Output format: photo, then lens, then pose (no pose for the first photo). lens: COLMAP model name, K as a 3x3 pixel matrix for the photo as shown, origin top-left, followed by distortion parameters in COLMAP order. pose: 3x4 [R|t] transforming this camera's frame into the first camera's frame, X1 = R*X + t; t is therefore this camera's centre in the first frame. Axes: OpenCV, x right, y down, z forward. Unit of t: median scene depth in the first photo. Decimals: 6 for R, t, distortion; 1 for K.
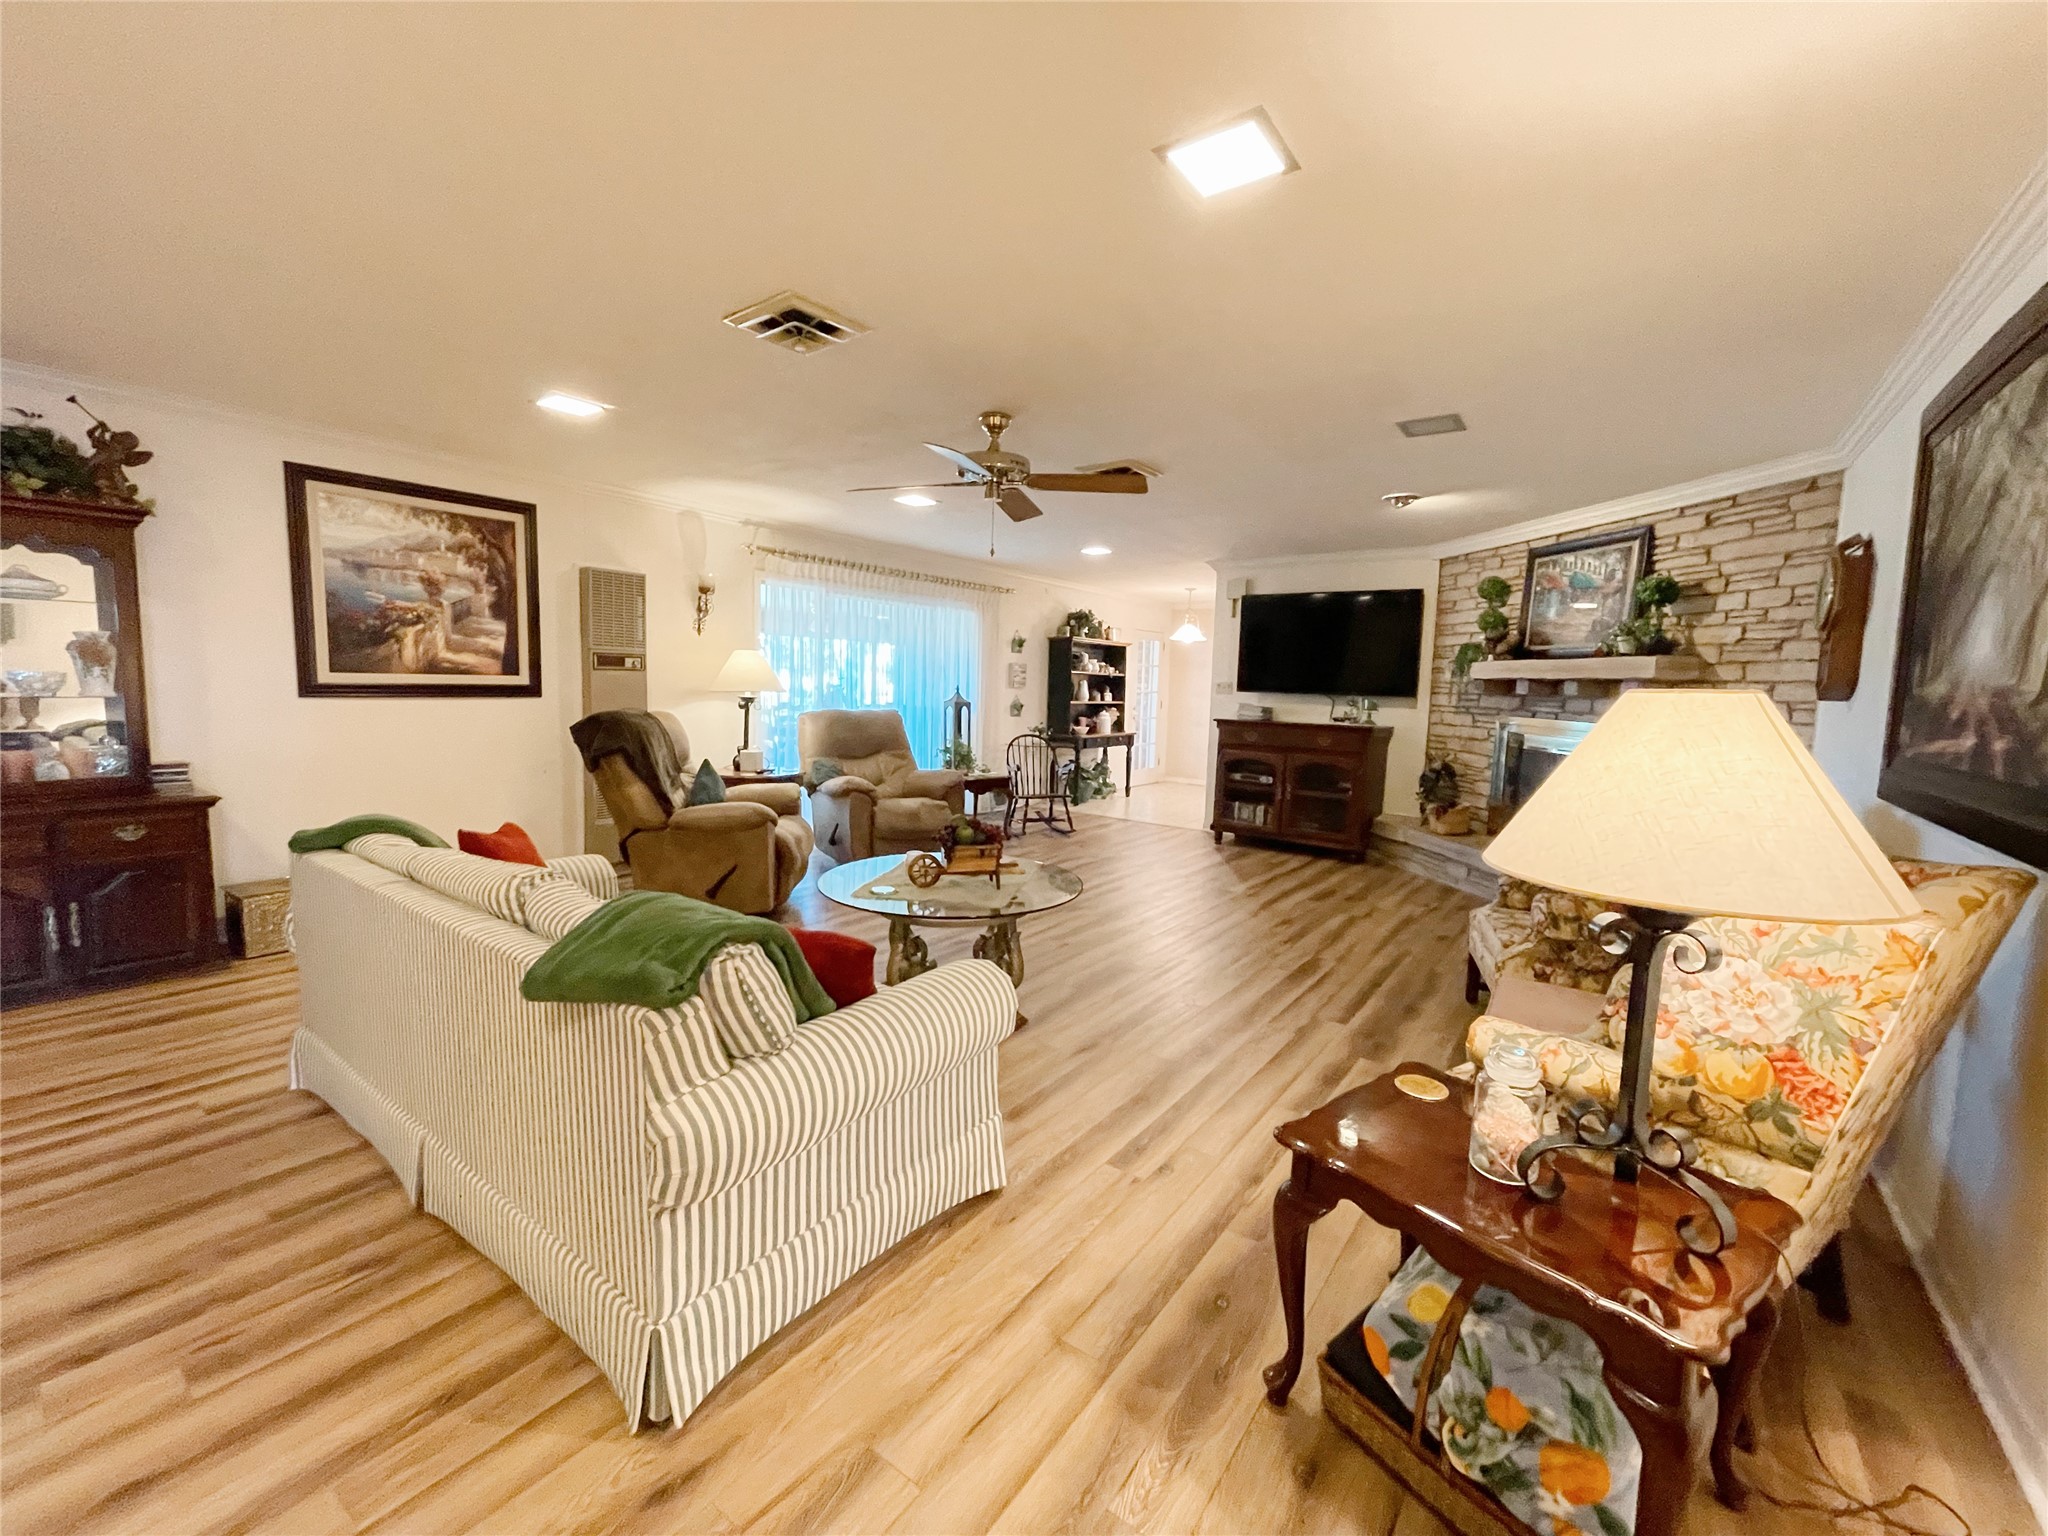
lens RADIAL K [[835.3, 0, 1030.6], [0, 835.3, 760.1], [0, 0, 1]] dist [0.001020, 0.000122]
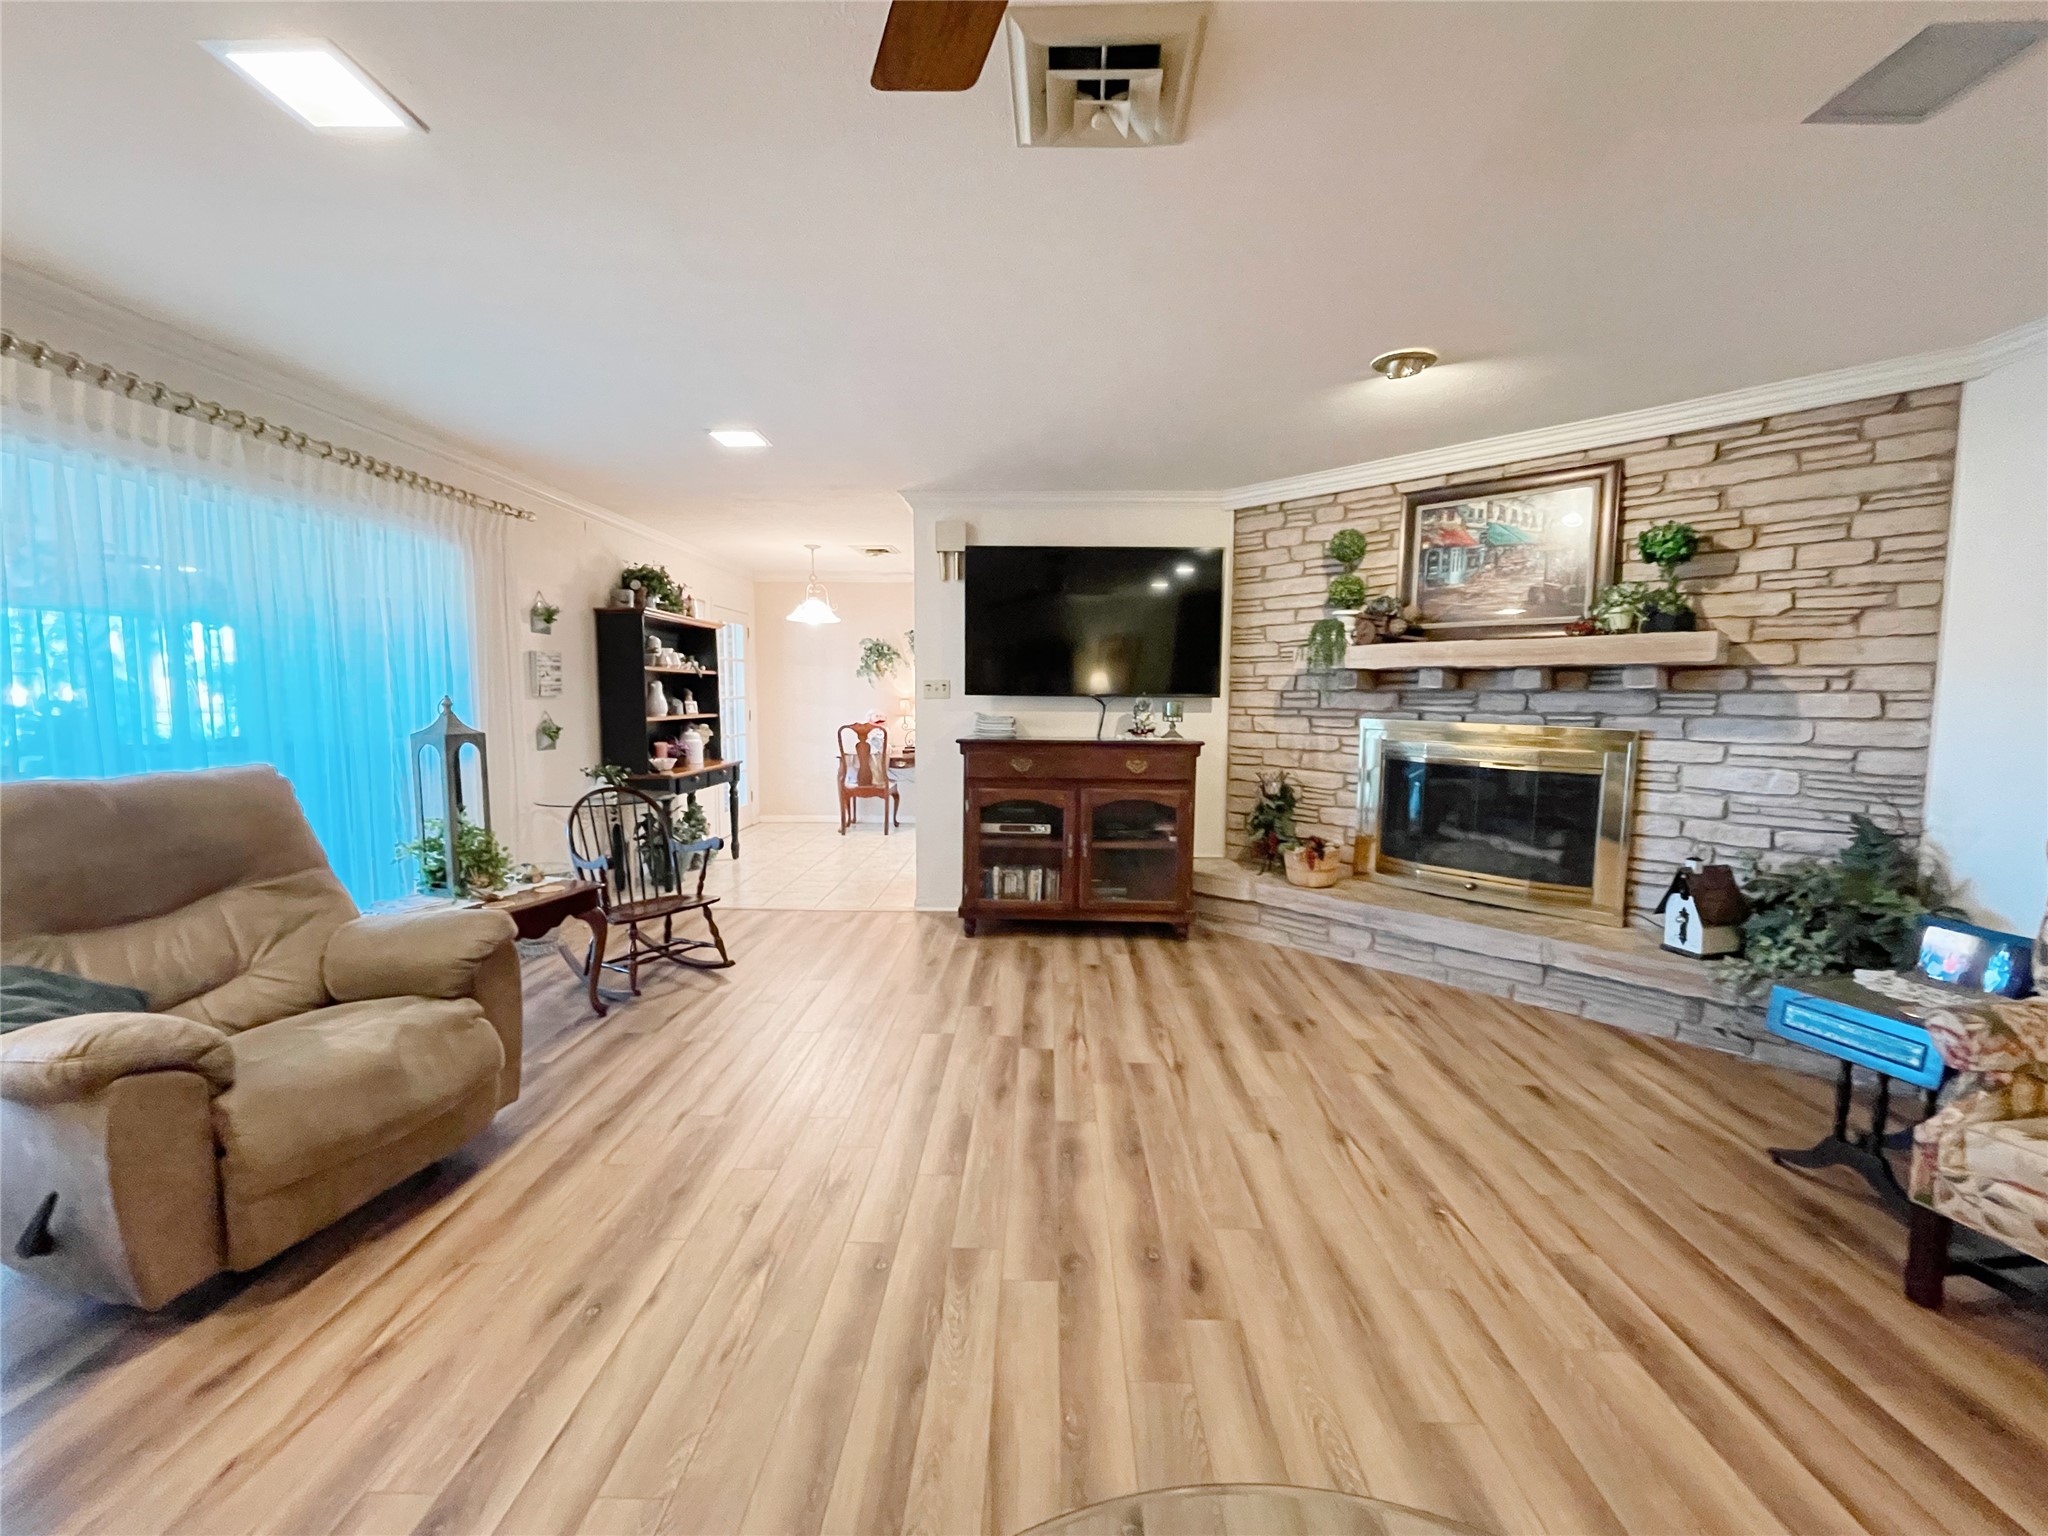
lens RADIAL K [[835.3, 0, 1030.6], [0, 835.3, 760.1], [0, 0, 1]] dist [0.001020, 0.000122]
pose [[0.818143, -0.069504, 0.570799, -0.098242], [0.069895, 0.997328, 0.021258, -0.047711], [-0.570751, 0.022504, 0.820815, 0.506962]]
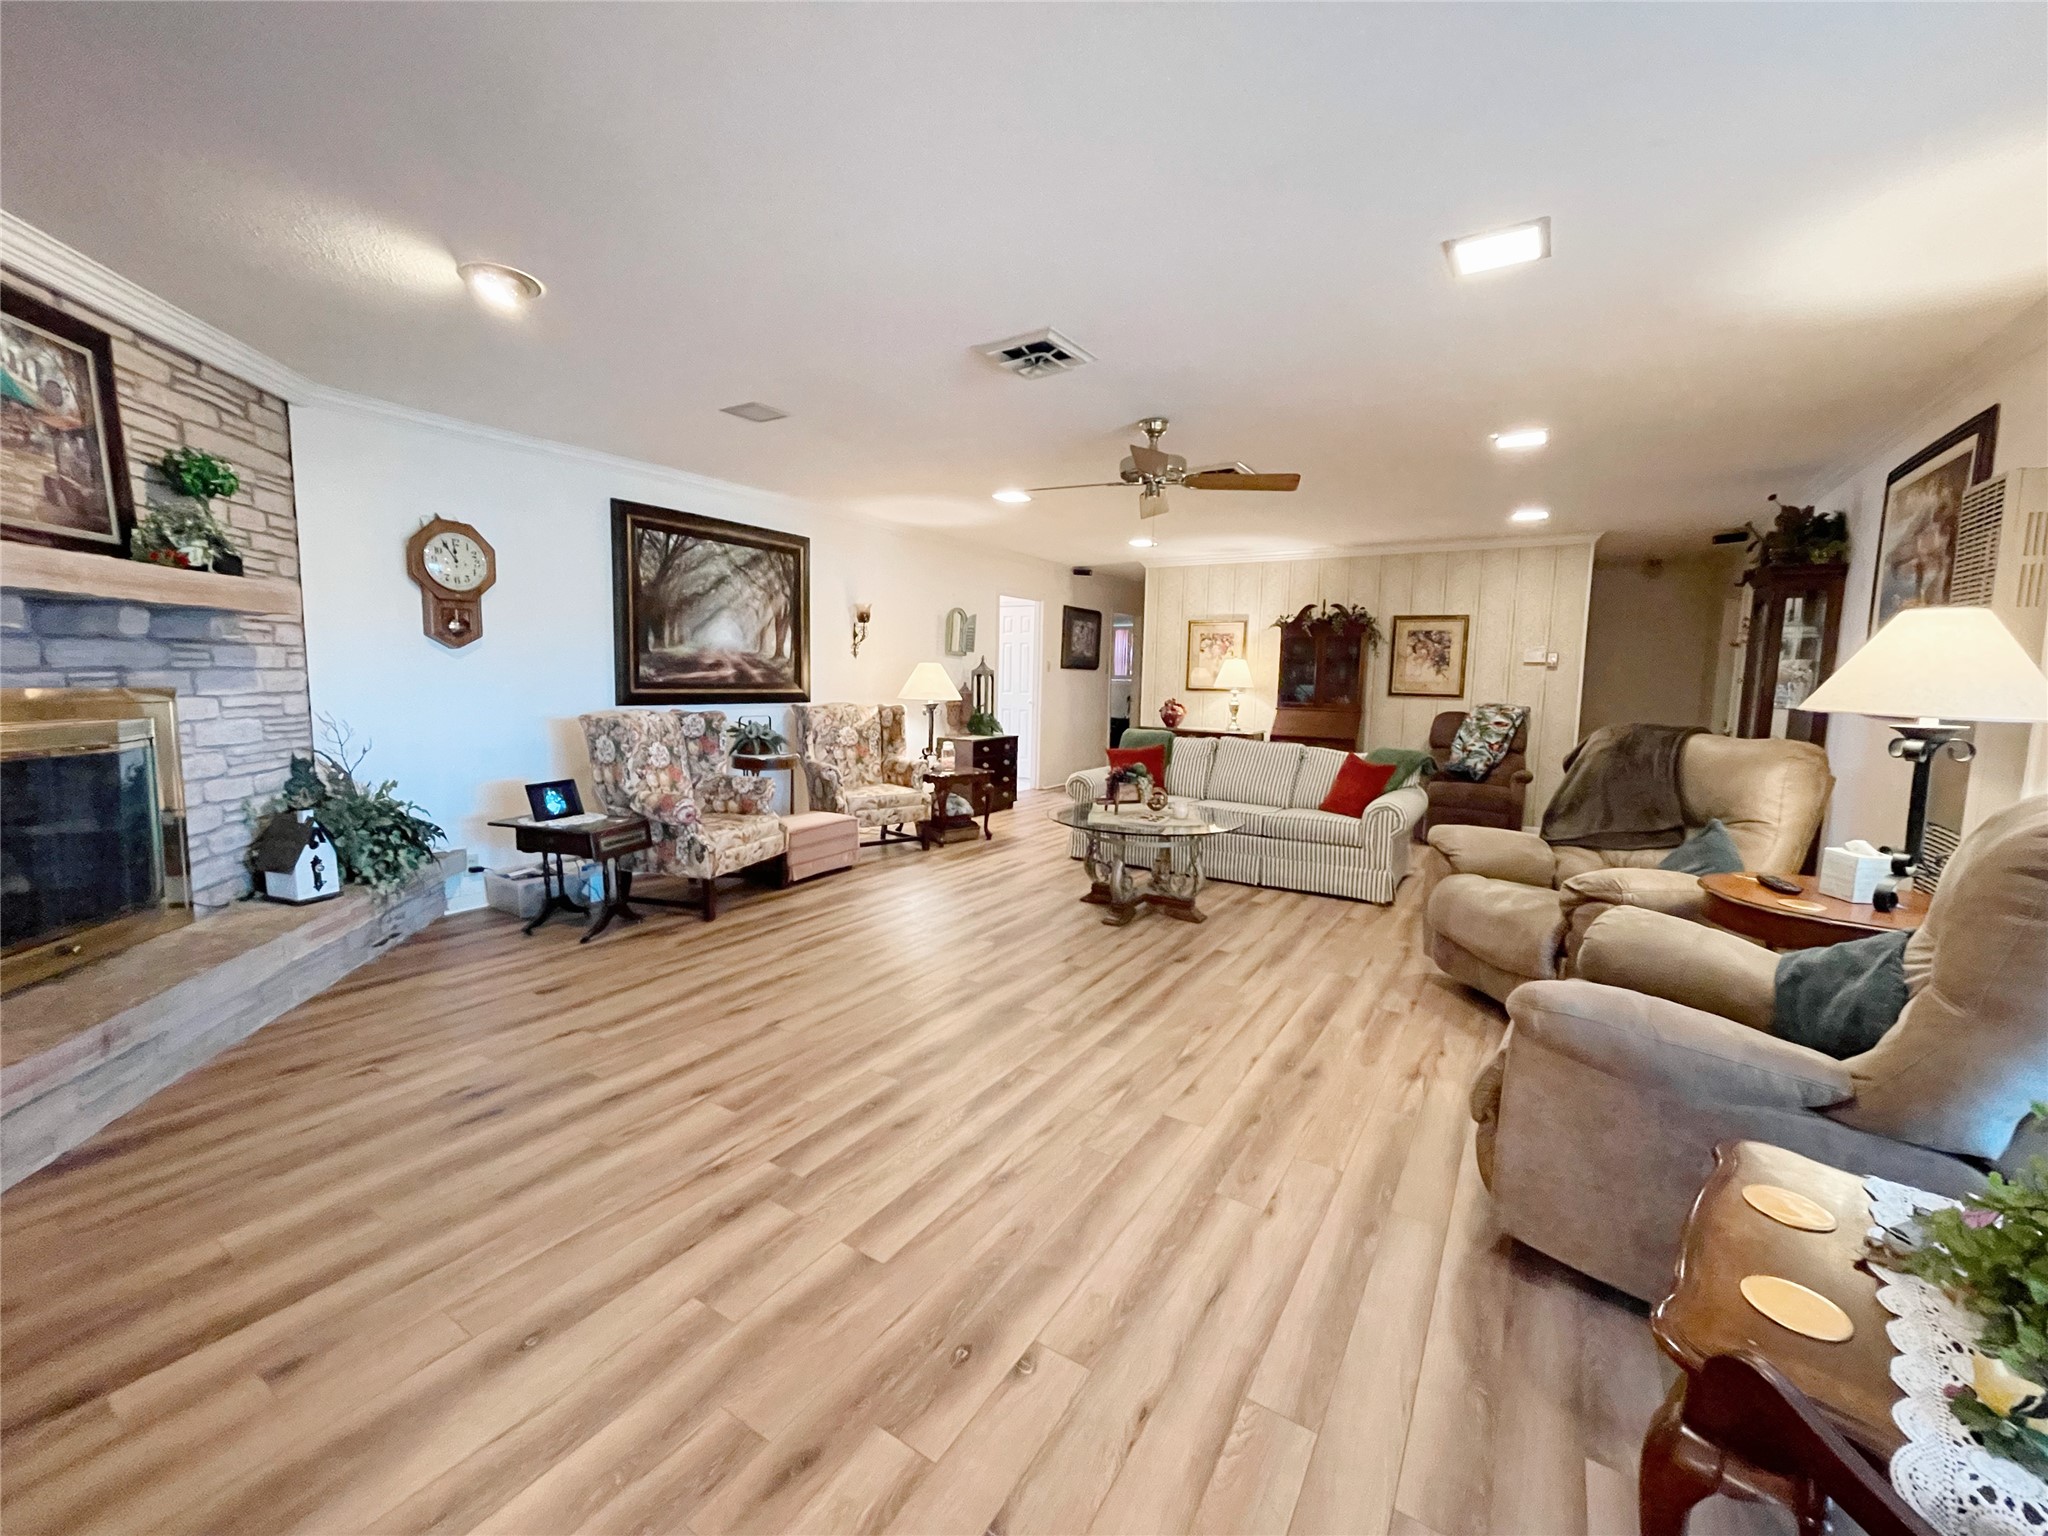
lens RADIAL K [[824.2, 0, 1018.9], [0, 824.2, 763.9], [0, 0, 1]] dist [-0.000143, -0.000036]
pose [[-0.997096, -0.042317, -0.063309, 0.102511], [-0.054144, 0.978574, 0.198648, -0.101296], [0.053546, 0.201499, -0.978024, 1.200285]]
